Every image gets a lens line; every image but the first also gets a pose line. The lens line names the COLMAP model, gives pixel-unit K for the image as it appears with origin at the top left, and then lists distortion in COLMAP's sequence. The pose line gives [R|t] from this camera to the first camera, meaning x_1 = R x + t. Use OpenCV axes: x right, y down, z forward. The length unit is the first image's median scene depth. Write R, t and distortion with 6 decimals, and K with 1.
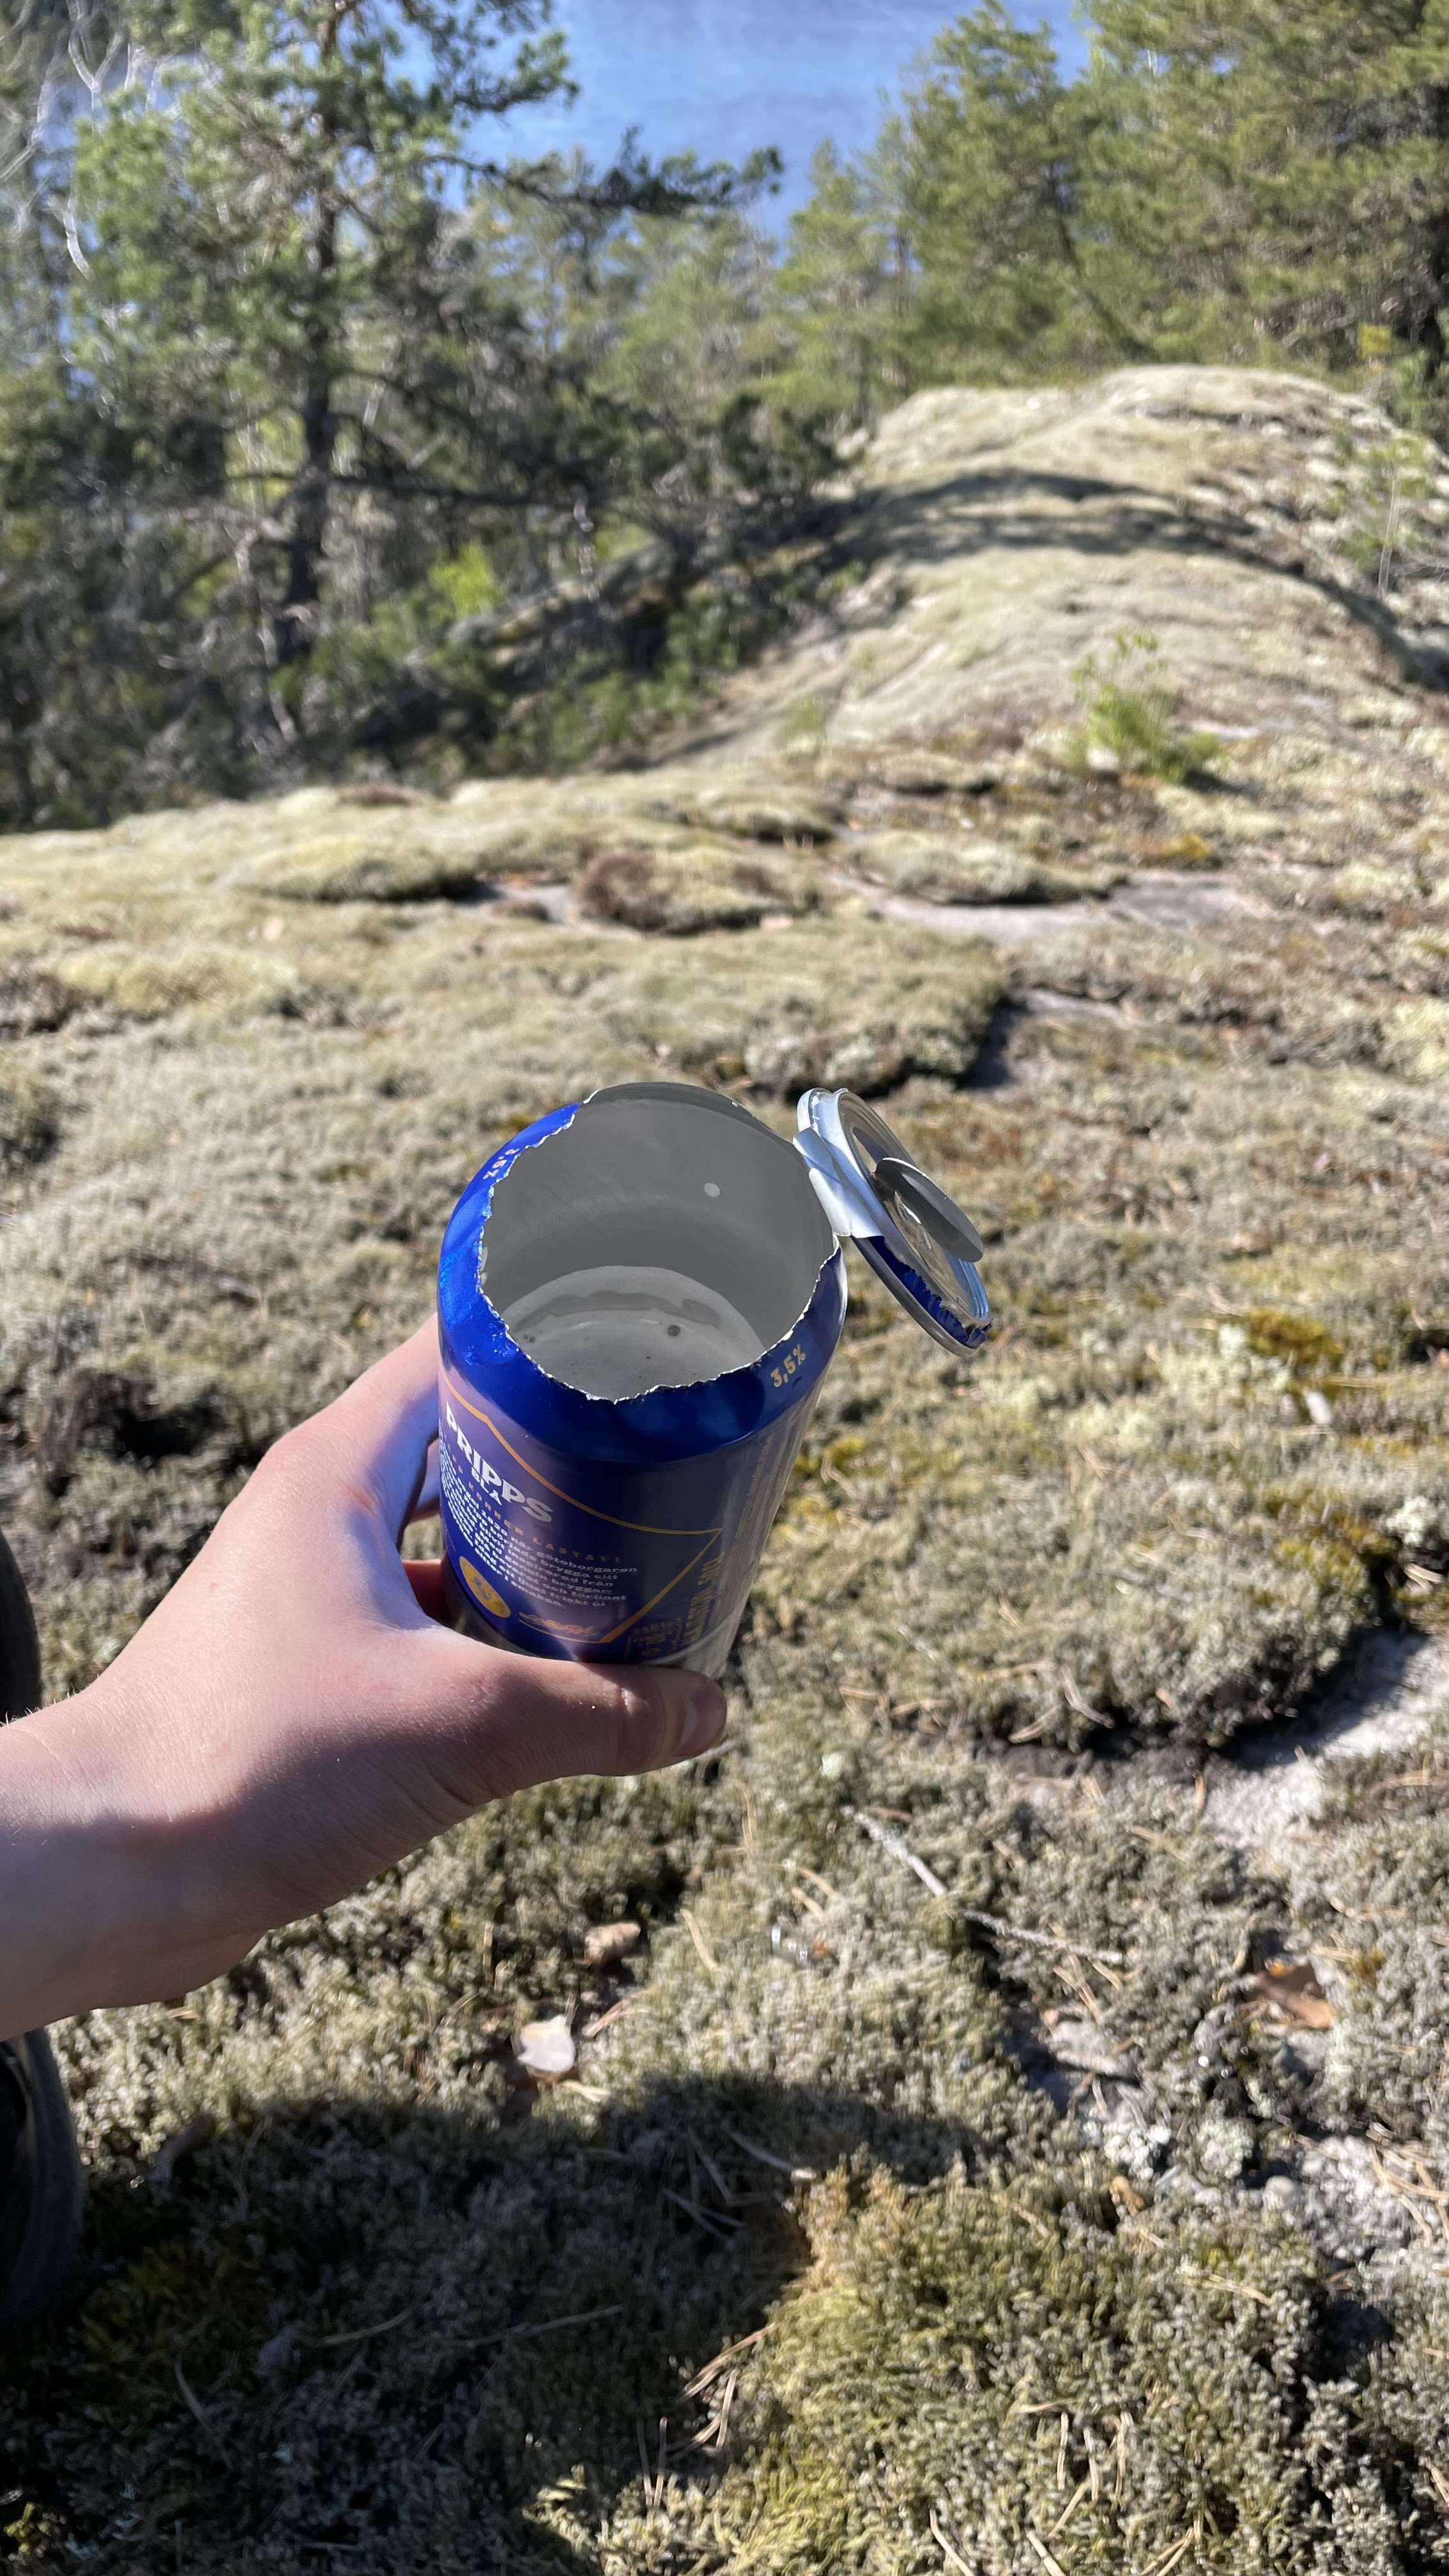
lens RADIAL K [[2003.7, 0, 724.5], [0, 2003.7, 1288.0], [0, 0, 1]] dist [0.157058, -0.187074]
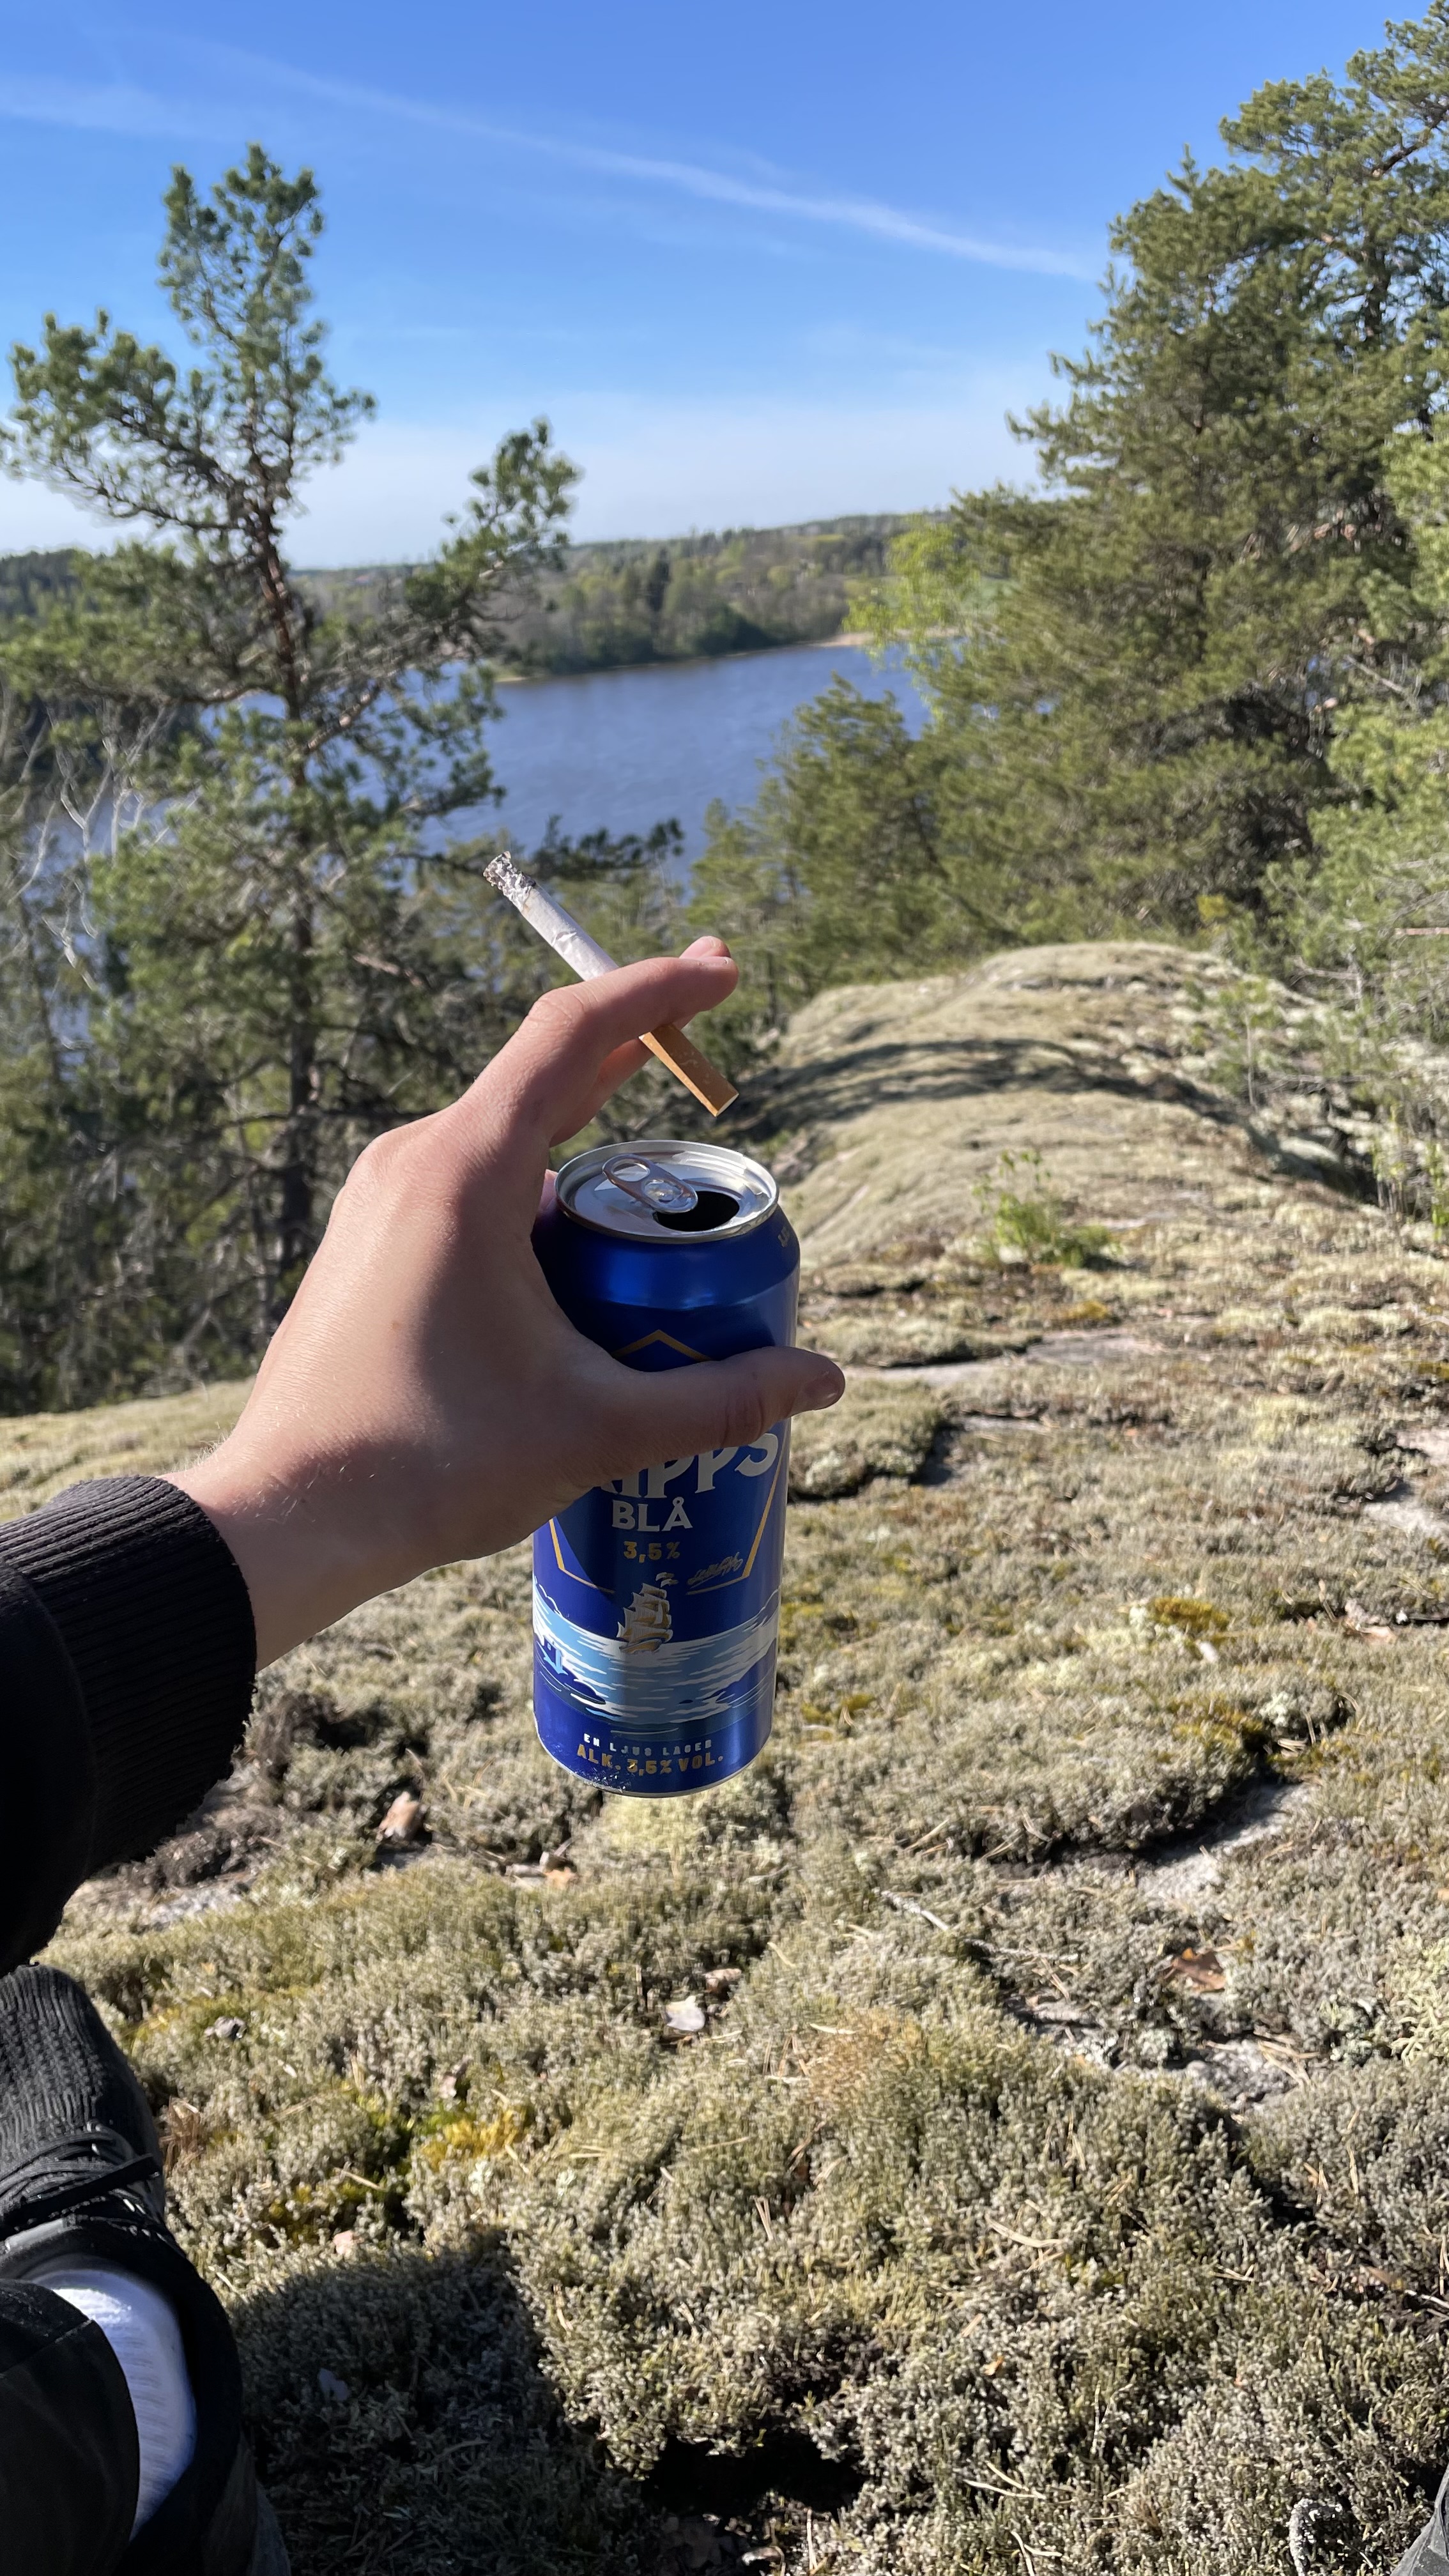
lens RADIAL K [[1987.7, 0, 724.5], [0, 1987.7, 1288.0], [0, 0, 1]] dist [0.279068, -0.000885]
pose [[0.993623, -0.110423, 0.022799, -0.011671], [0.112487, 0.956943, -0.267596, 0.085778], [0.007732, 0.268454, 0.963261, -0.186738]]
